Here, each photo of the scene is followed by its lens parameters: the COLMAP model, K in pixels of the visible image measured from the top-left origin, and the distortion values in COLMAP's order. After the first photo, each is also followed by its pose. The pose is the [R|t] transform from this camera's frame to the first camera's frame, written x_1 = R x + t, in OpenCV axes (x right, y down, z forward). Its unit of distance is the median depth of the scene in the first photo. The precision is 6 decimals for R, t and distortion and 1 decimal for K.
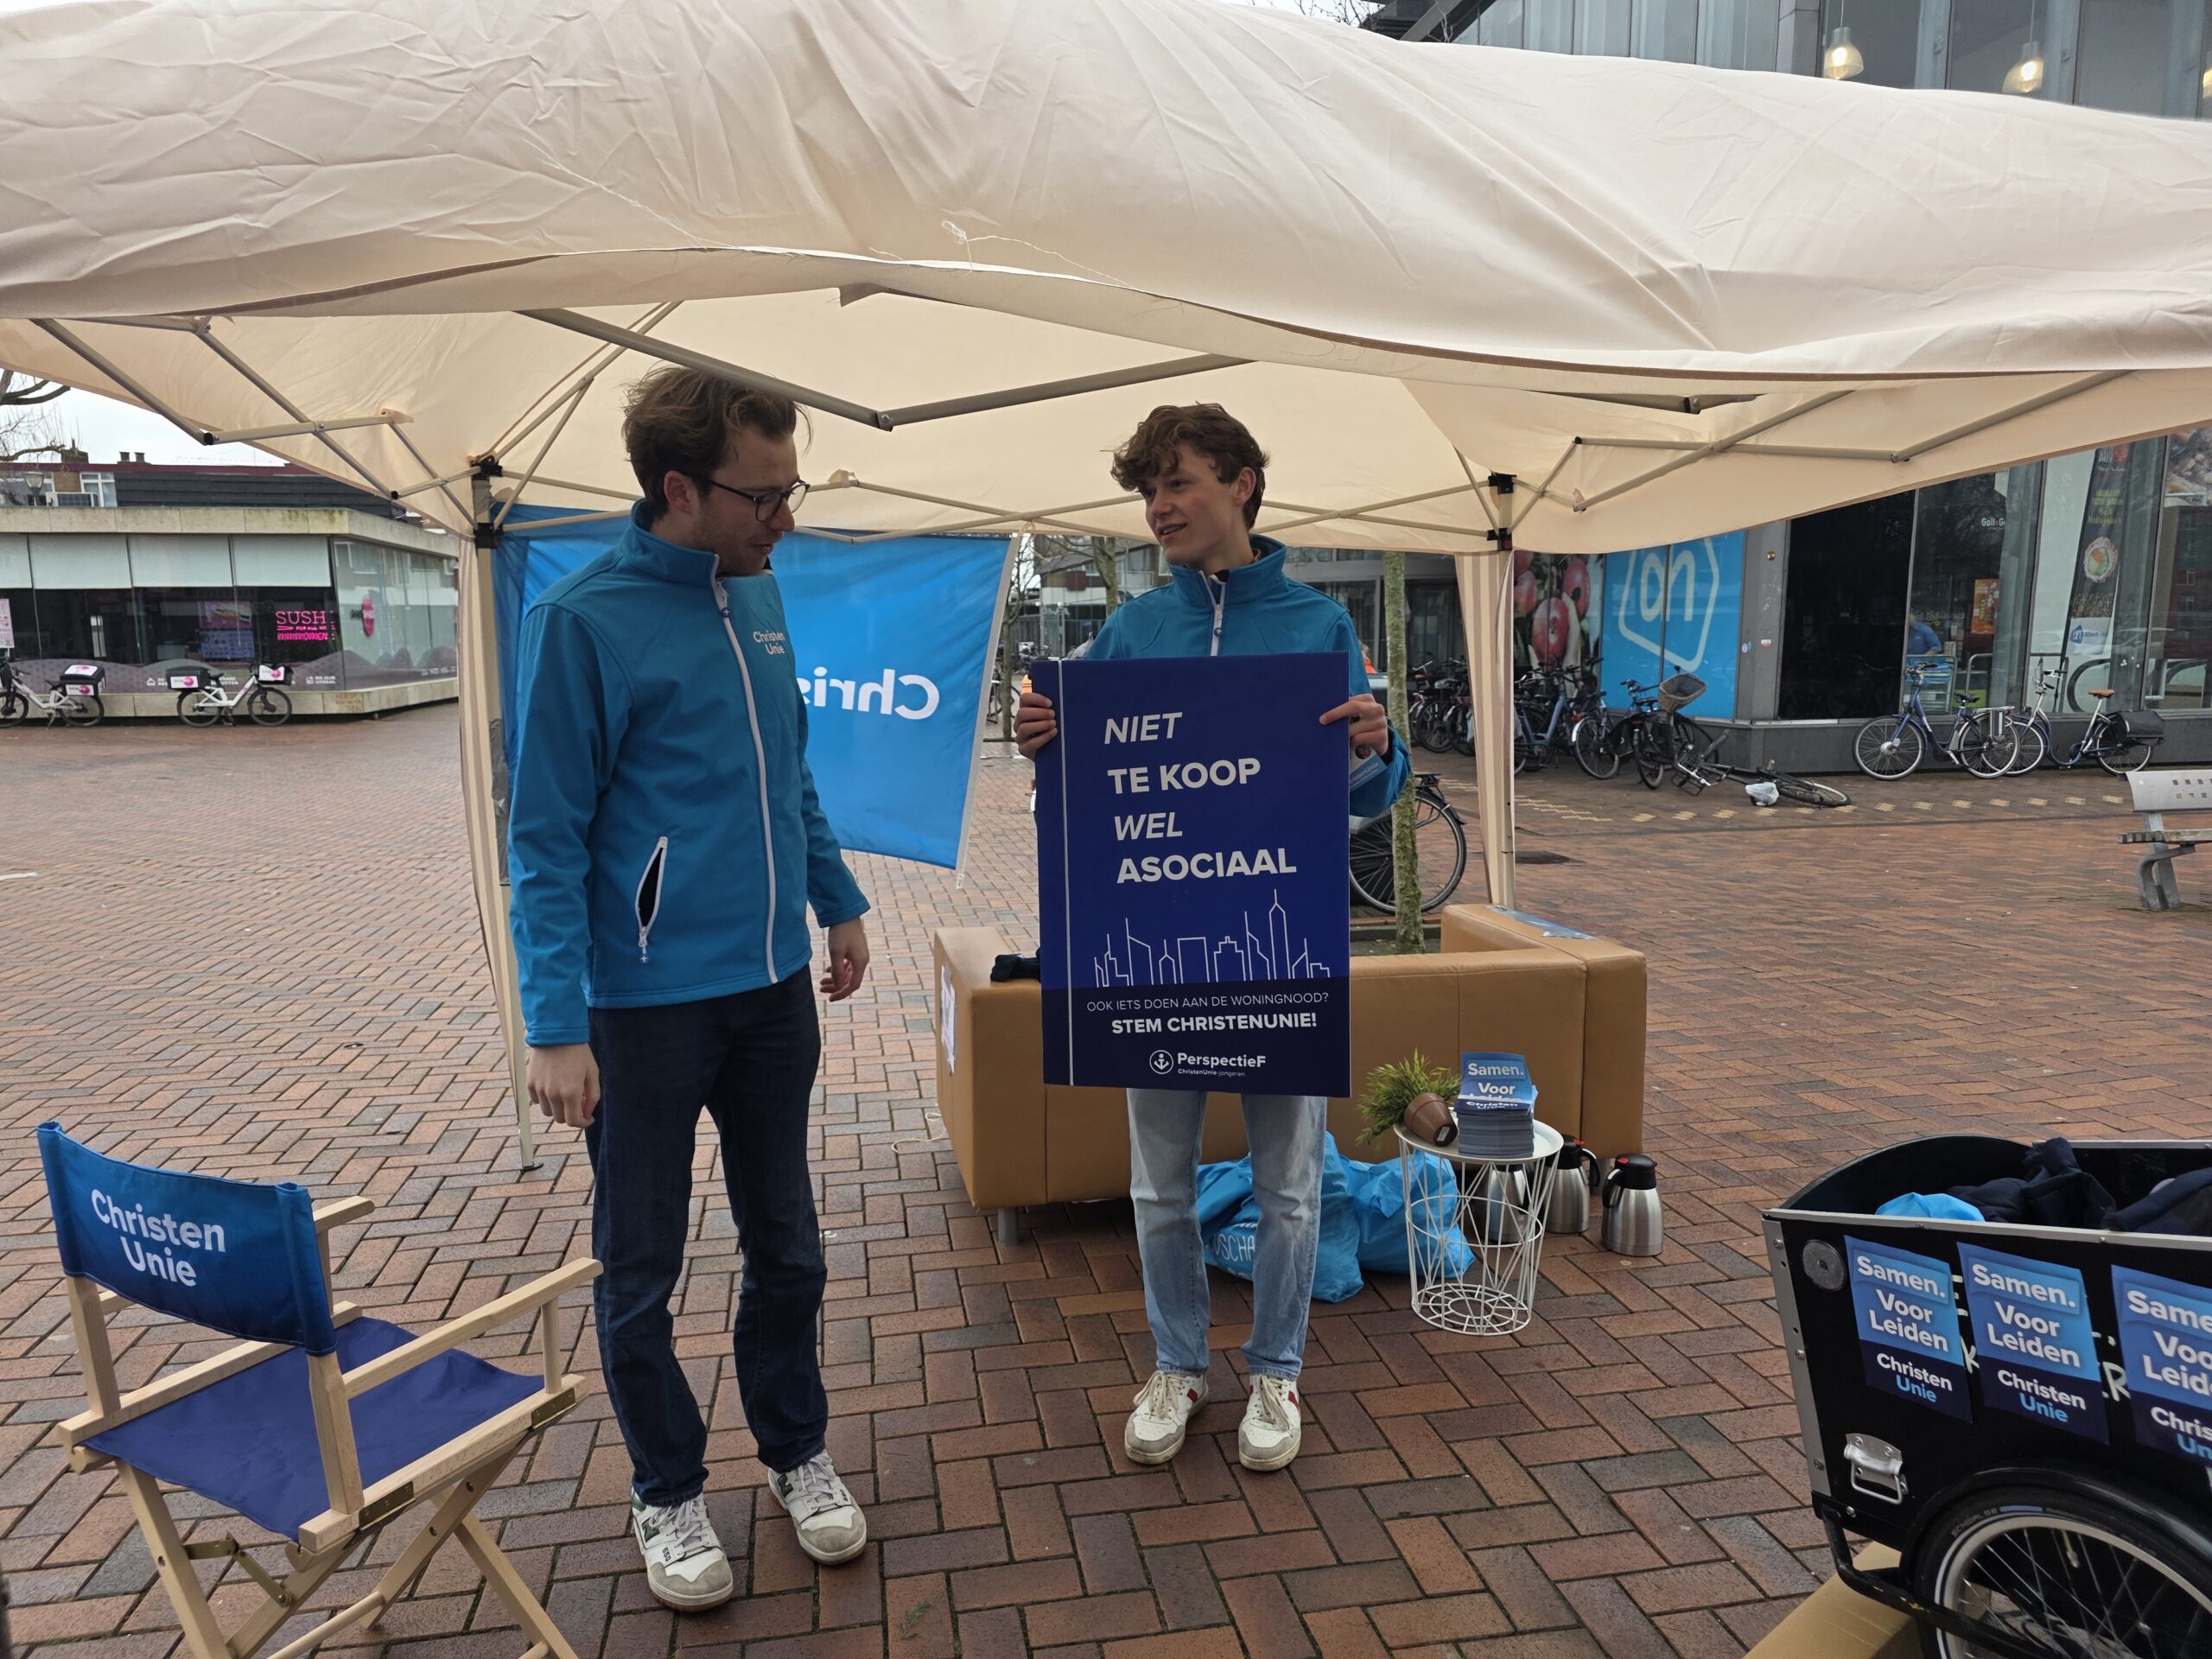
lens RADIAL K [[1482.5, 0, 1092.1], [0, 1482.5, 789.2], [0, 0, 1]] dist [0.152566, -0.153471]
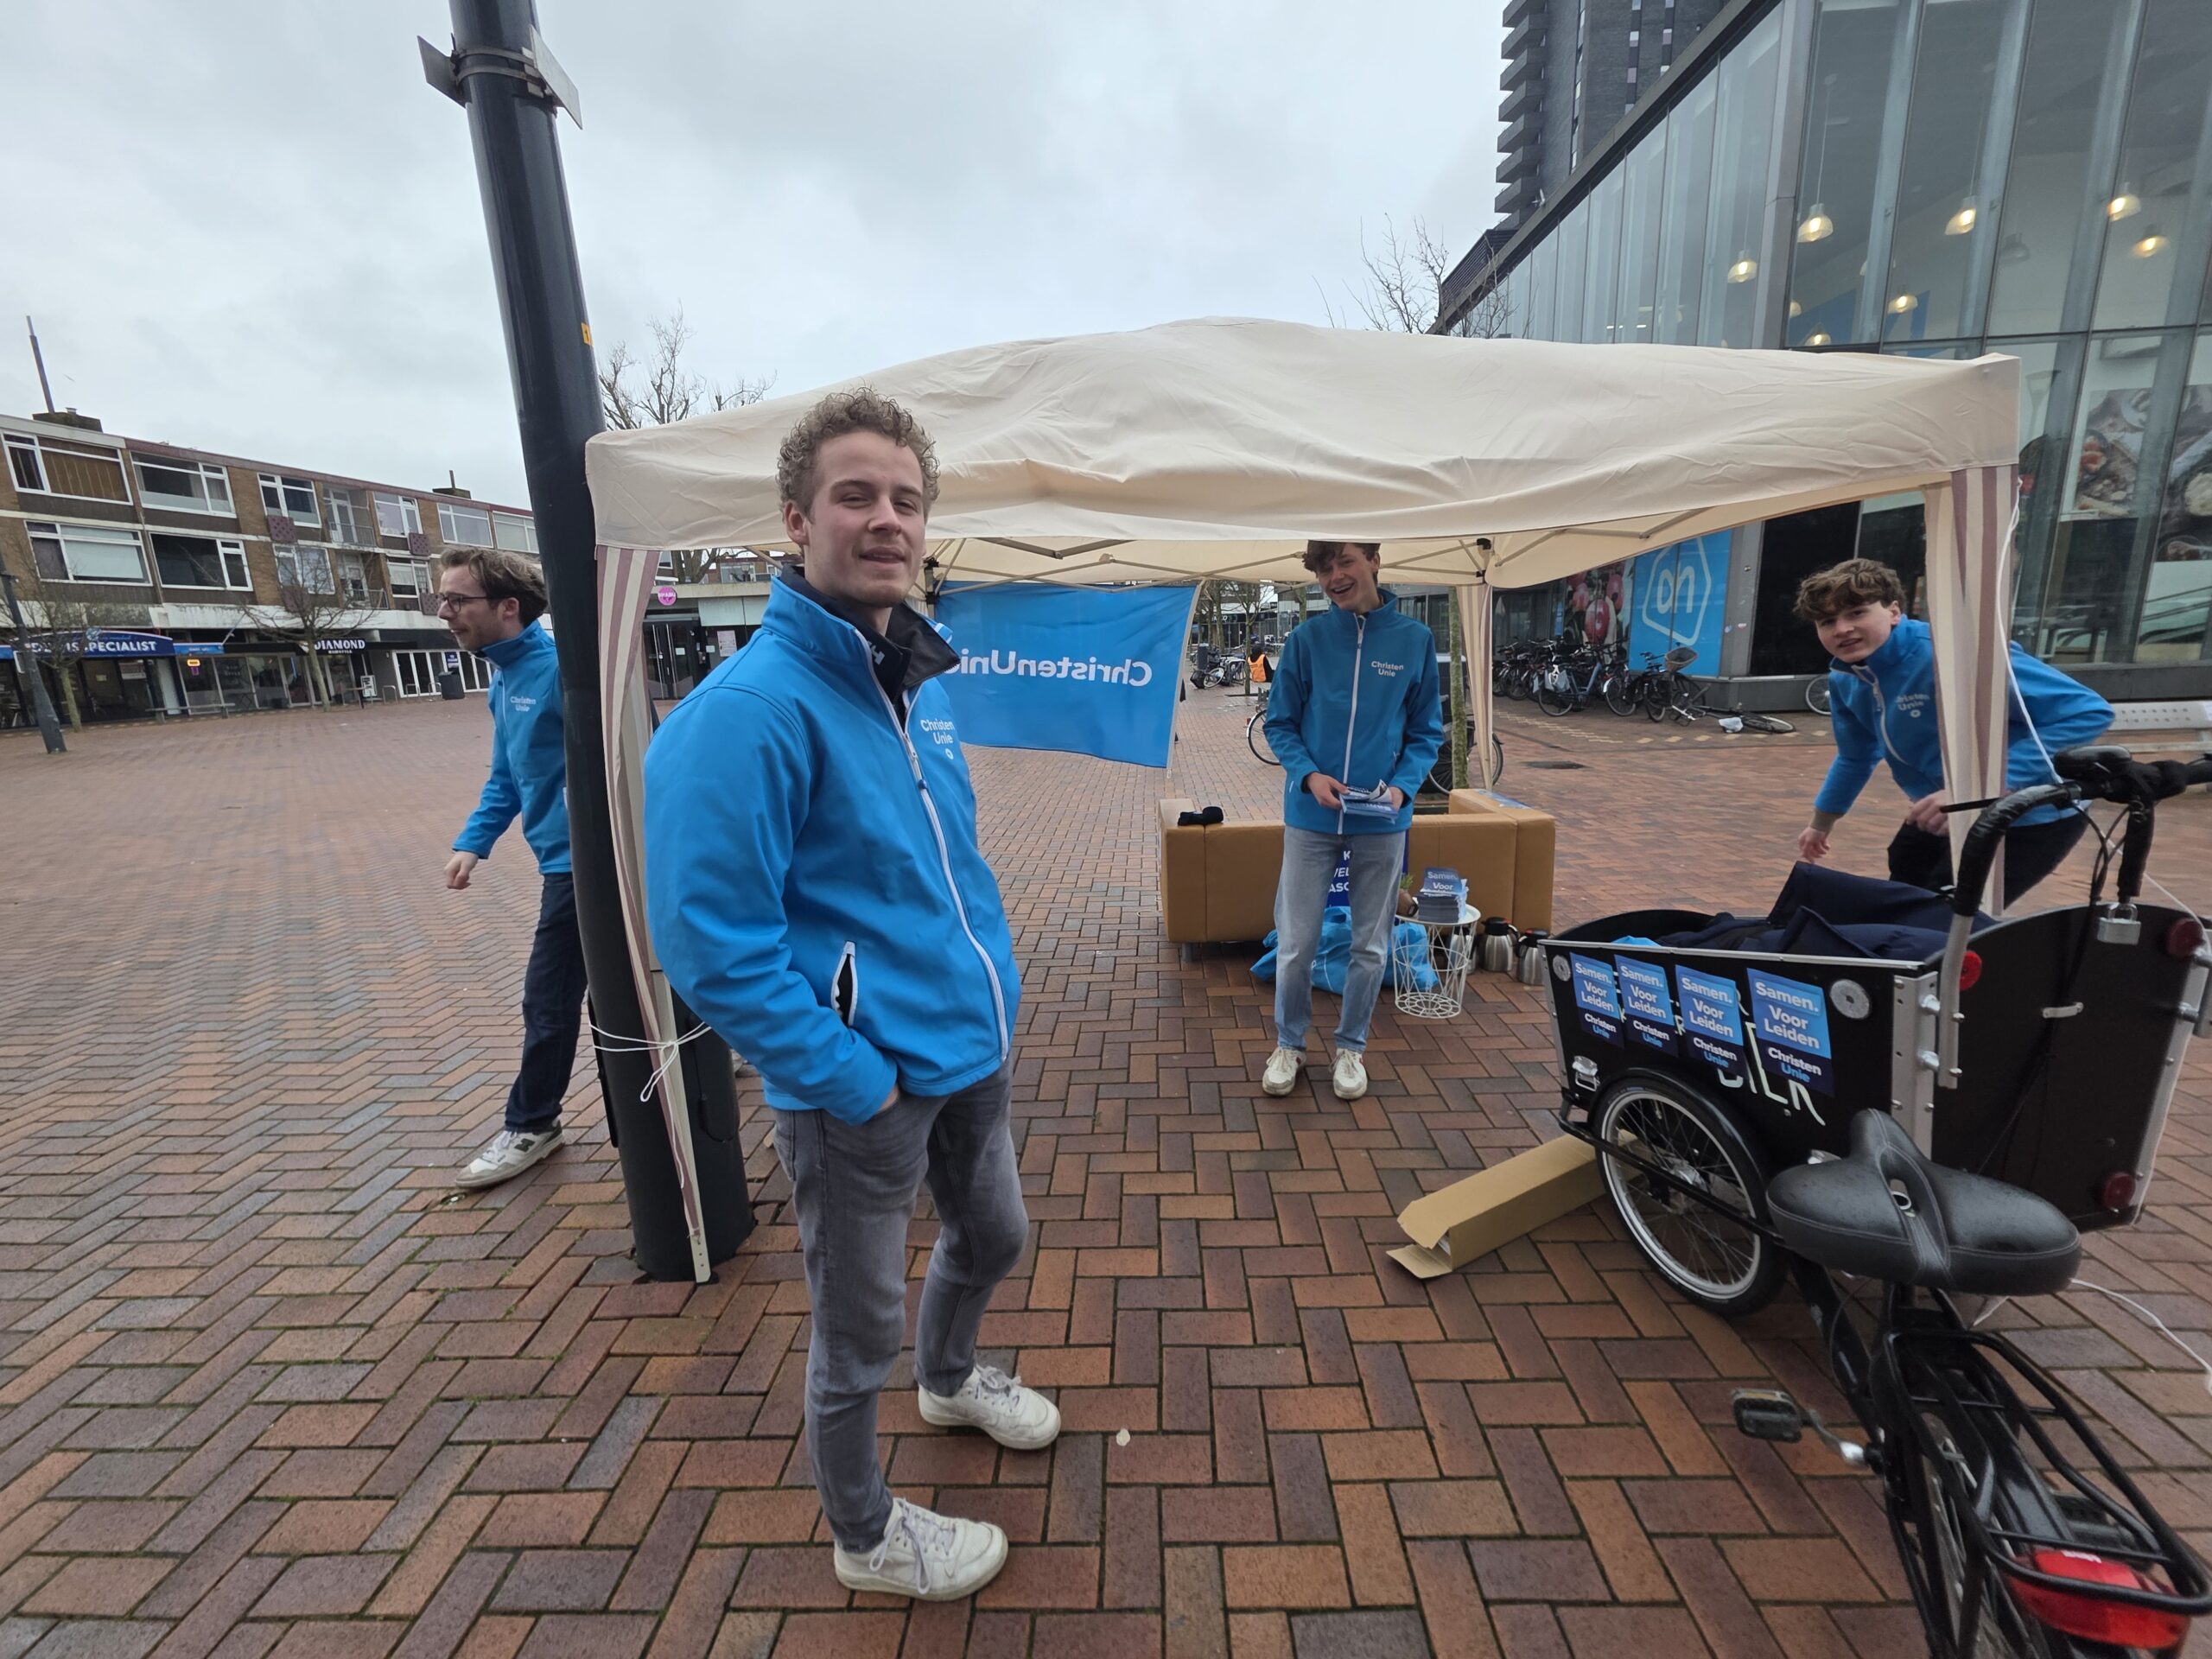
lens RADIAL K [[891.1, 0, 1110.0], [0, 891.1, 775.2], [0, 0, 1]] dist [0.015846, 0.000114]
pose [[0.975573, 0.009452, -0.219473, 0.069534], [0.003072, 0.998389, 0.056653, 0.001009], [0.219655, -0.055943, 0.973972, -0.083147]]
